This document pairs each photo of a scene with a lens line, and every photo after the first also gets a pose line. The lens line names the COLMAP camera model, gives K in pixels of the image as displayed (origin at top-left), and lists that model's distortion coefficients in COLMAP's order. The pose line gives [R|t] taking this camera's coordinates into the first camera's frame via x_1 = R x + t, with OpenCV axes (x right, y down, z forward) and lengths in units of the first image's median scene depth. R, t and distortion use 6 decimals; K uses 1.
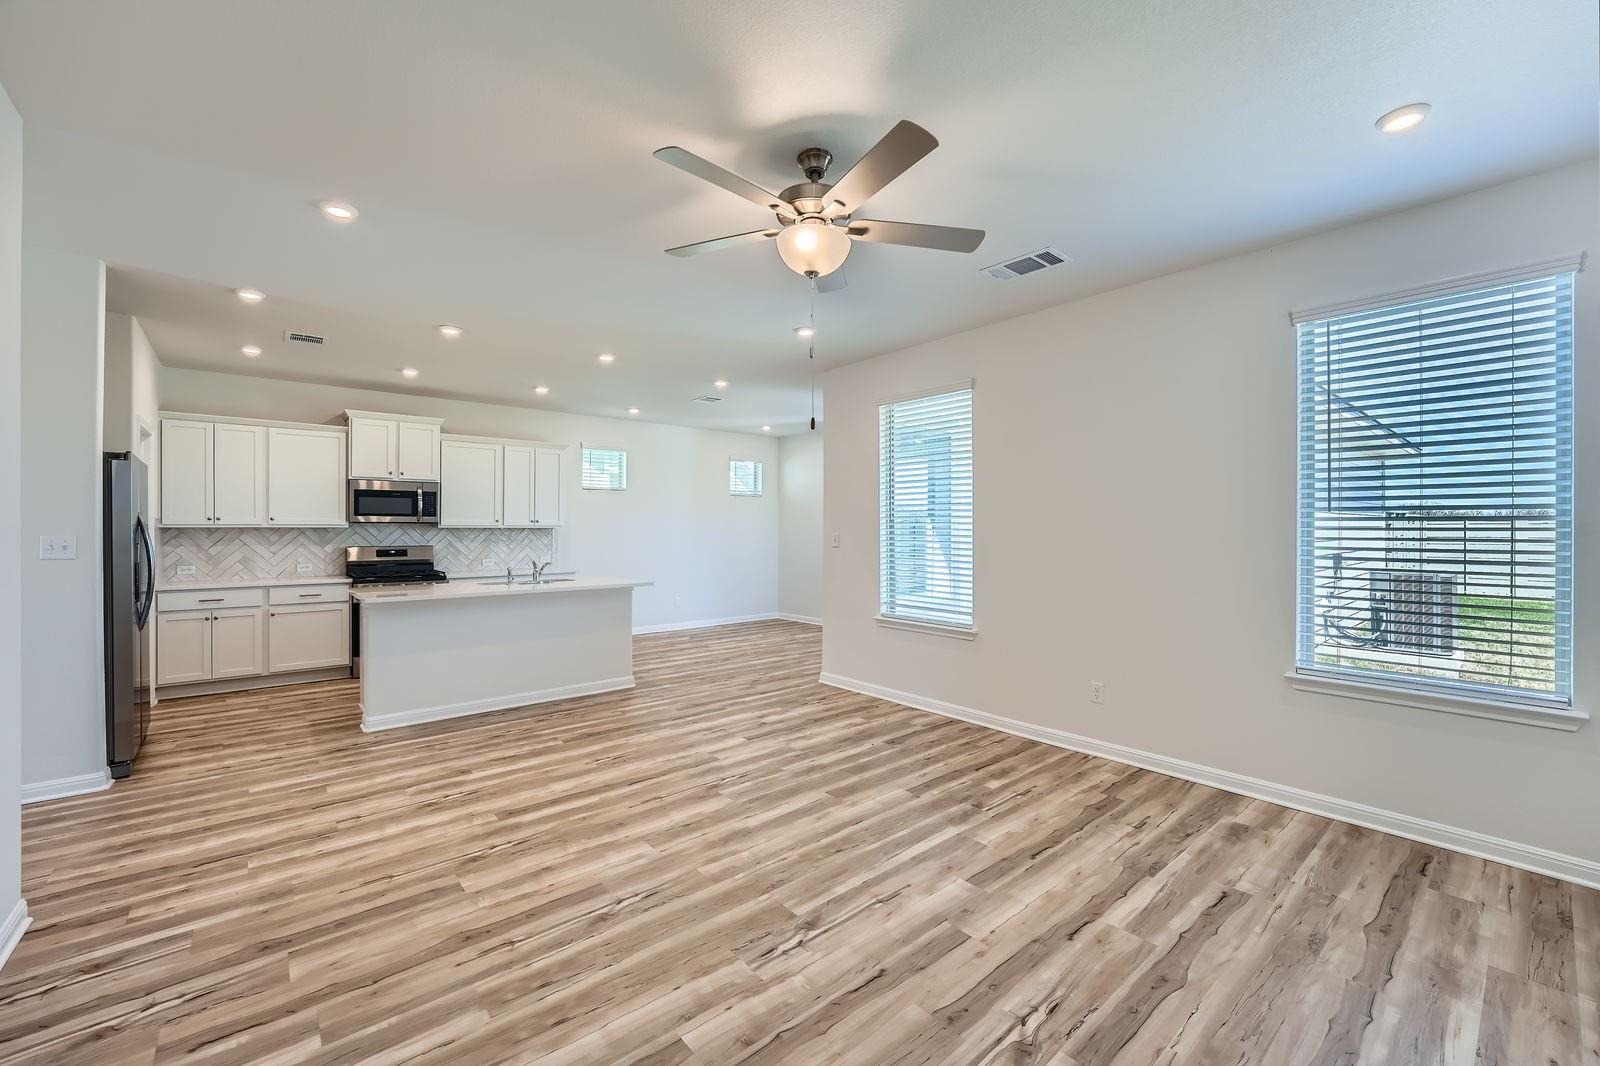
lens RADIAL K [[649.7, 0, 798.6], [0, 649.7, 526.6], [0, 0, 1]] dist [-0.007666, -0.000921]
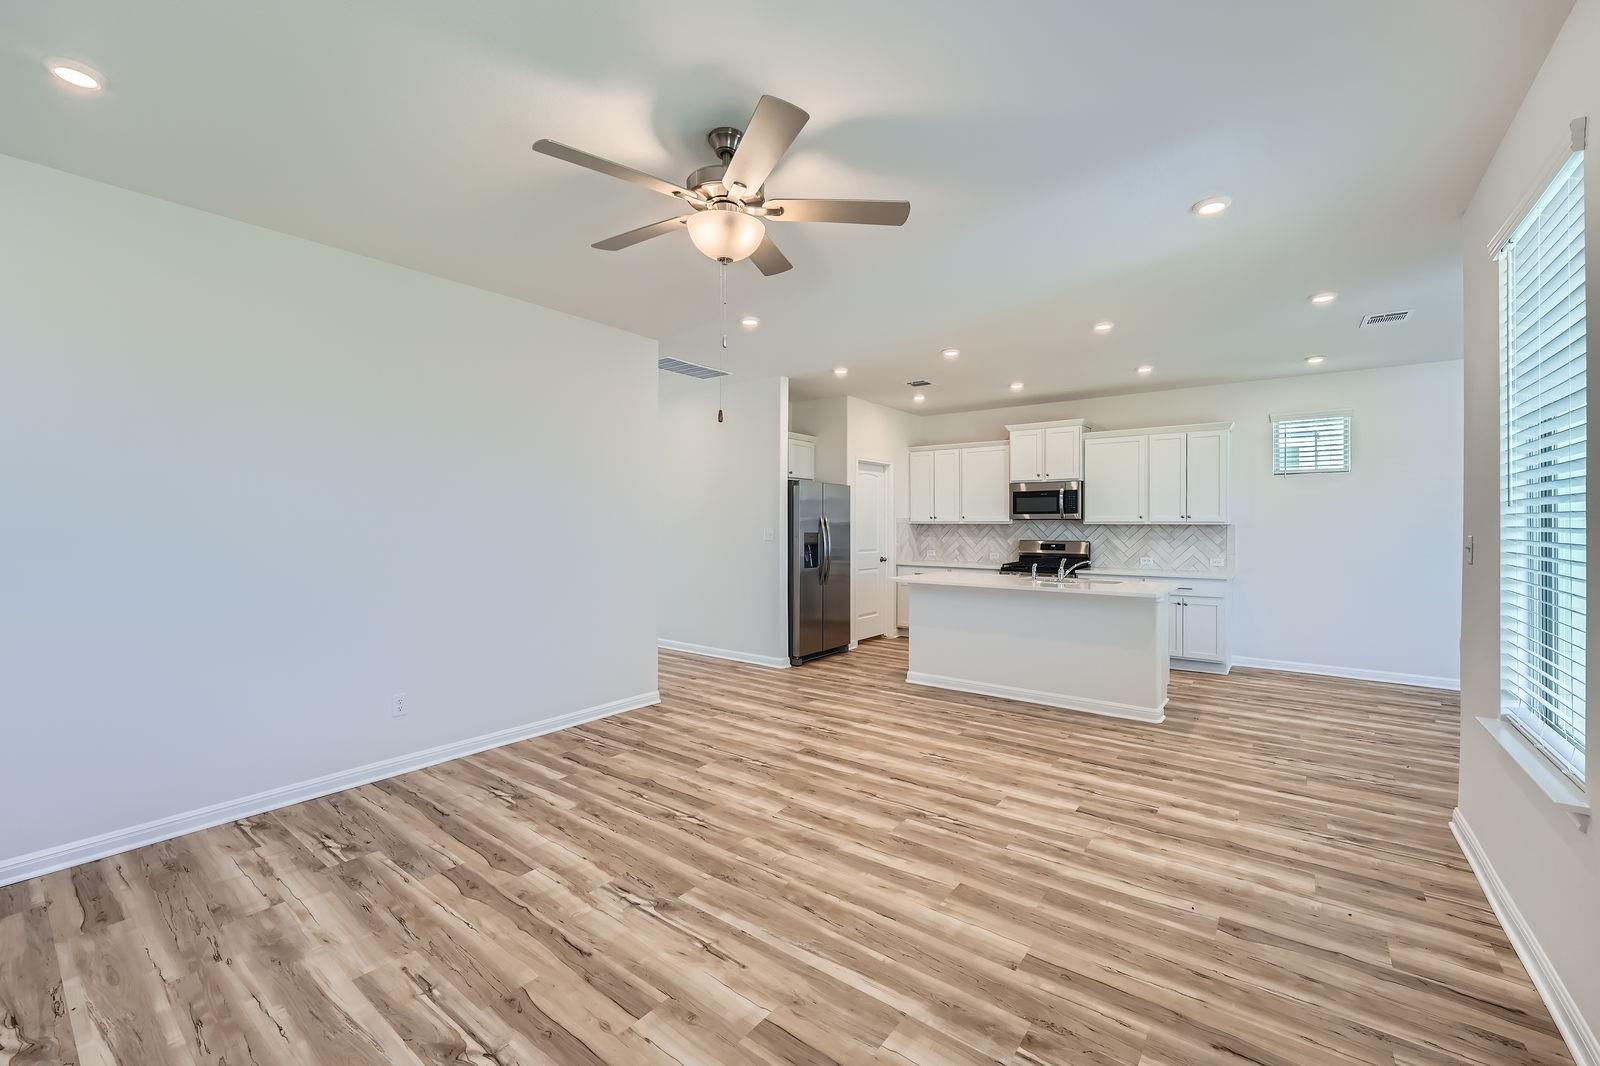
lens RADIAL K [[649.7, 0, 796.4], [0, 649.7, 521.3], [0, 0, 1]] dist [-0.007666, -0.000921]
pose [[0.209664, -0.002341, -0.977771, 0.626697], [0.000274, 0.999997, -0.002336, -0.000737], [0.977774, 0.000222, 0.209664, 0.573977]]
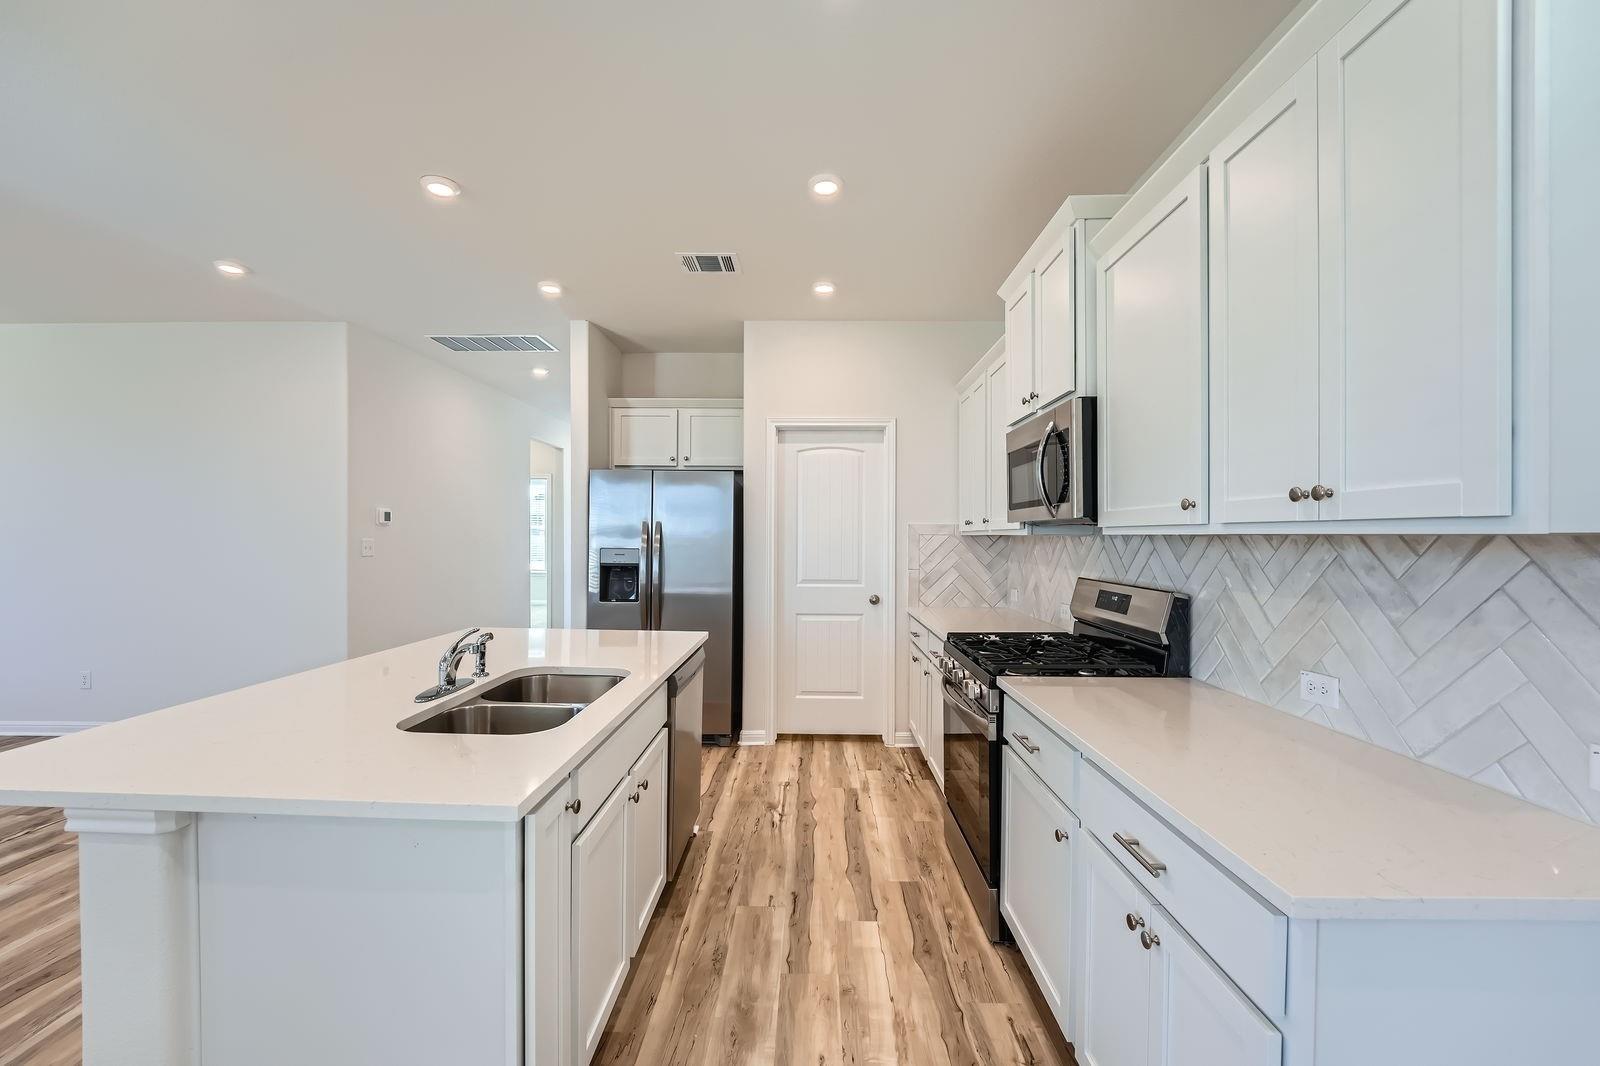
lens RADIAL K [[649.7, 0, 798.7], [0, 649.7, 541.0], [0, 0, 1]] dist [-0.007666, -0.000921]
pose [[-0.656627, 0.003382, -0.754208, -0.367234], [-0.001823, 0.999980, 0.006072, 0.005308], [0.754213, 0.005362, -0.656607, 1.895307]]
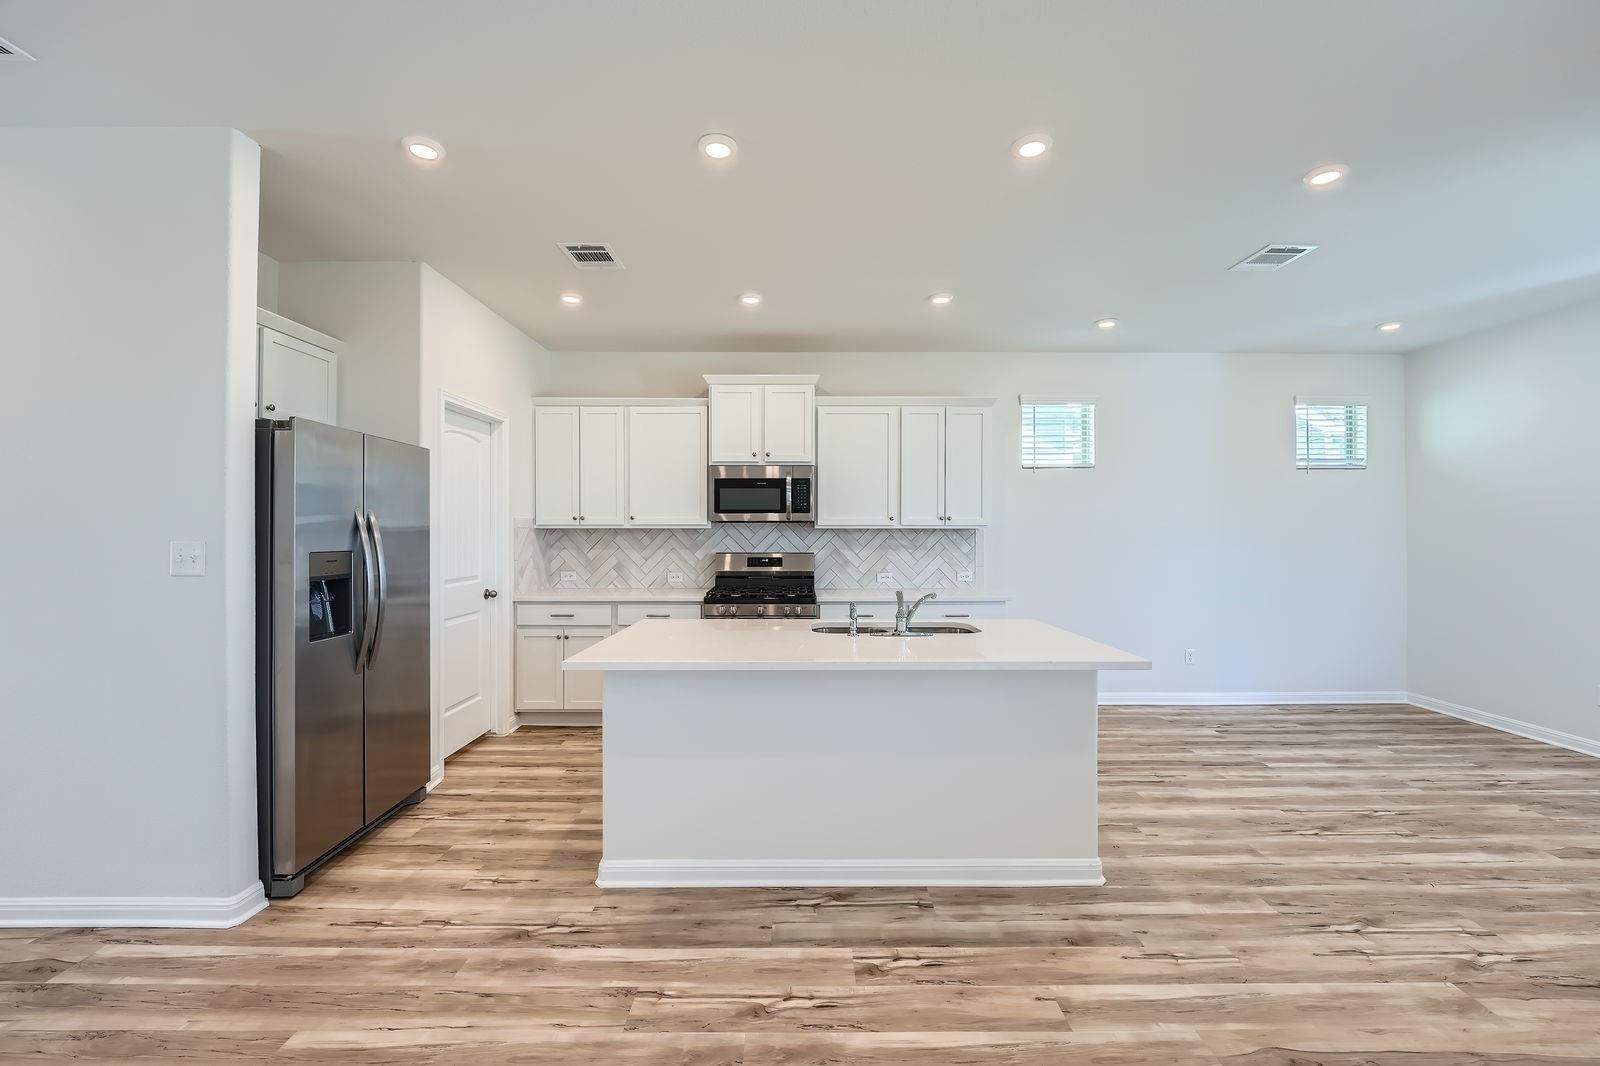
lens RADIAL K [[649.7, 0, 802.3], [0, 649.7, 527.3], [0, 0, 1]] dist [-0.007666, -0.000921]
pose [[0.766306, -0.001021, -0.642475, -0.180656], [0.001775, 0.999998, 0.000528, 0.000052], [0.642473, -0.001545, 0.766306, 0.759522]]
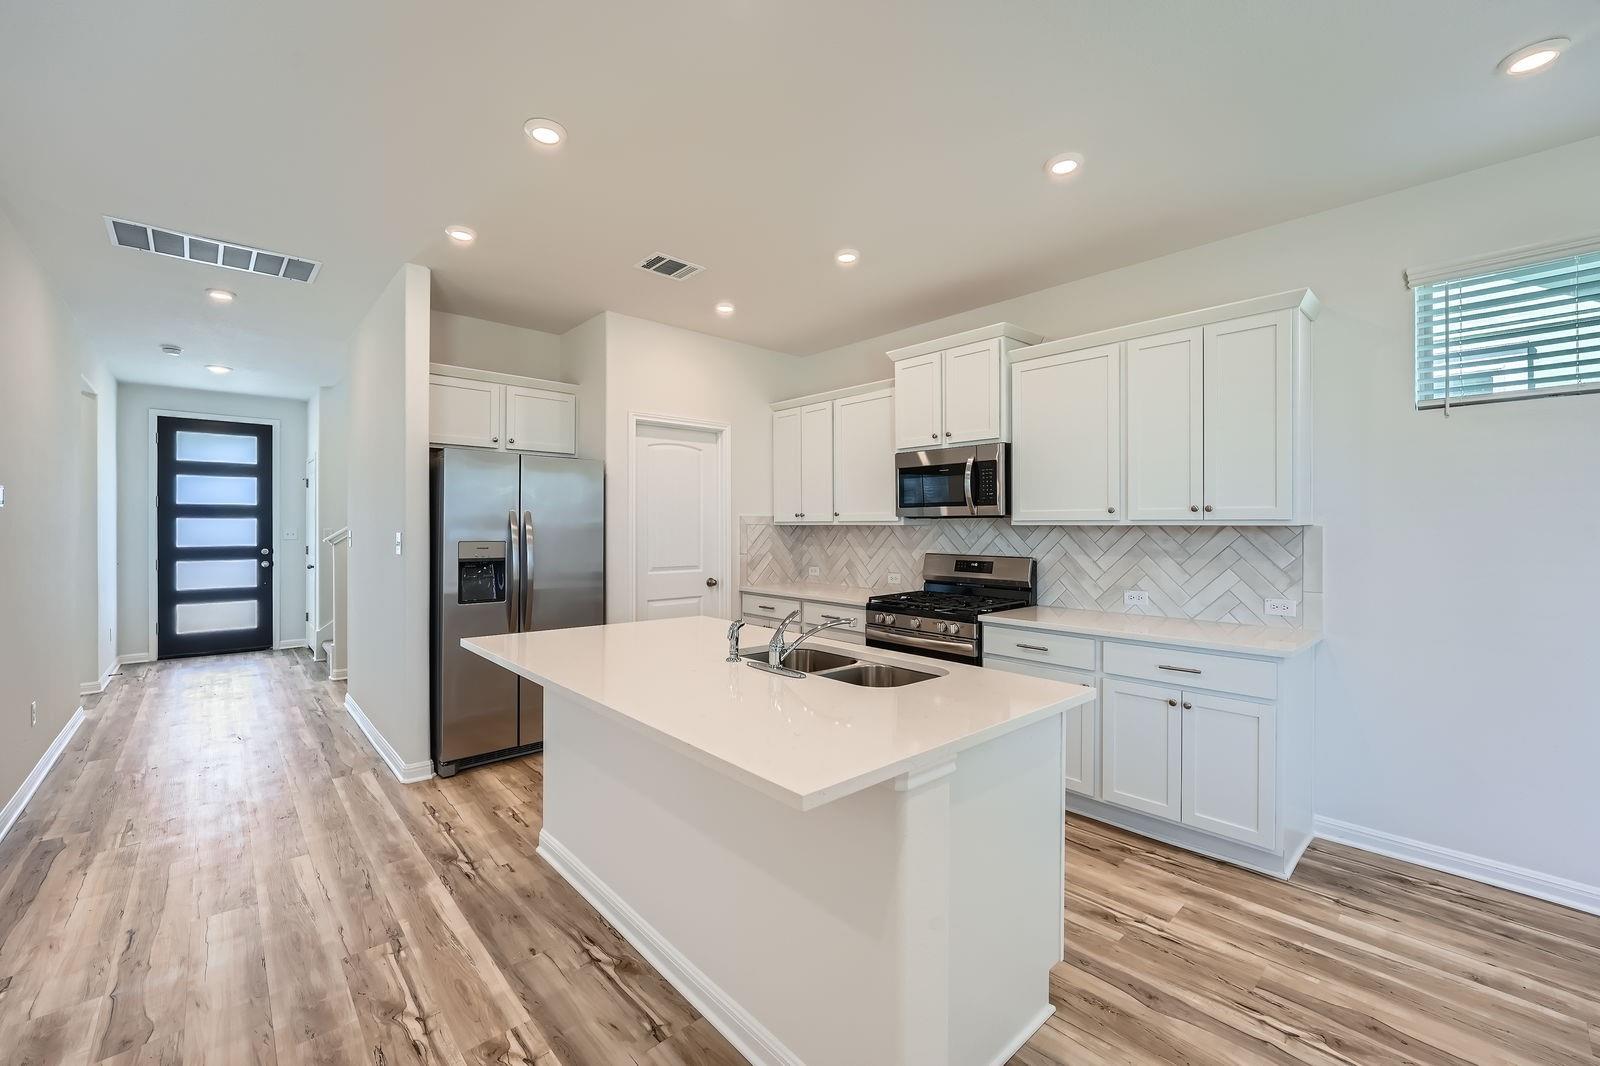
lens RADIAL K [[649.7, 0, 797.2], [0, 649.7, 522.6], [0, 0, 1]] dist [-0.007666, -0.000921]
pose [[0.037762, -0.004952, -0.999274, -0.030283], [0.001148, 0.999987, -0.004912, 0.003402], [0.999286, -0.000961, 0.037767, 1.379405]]
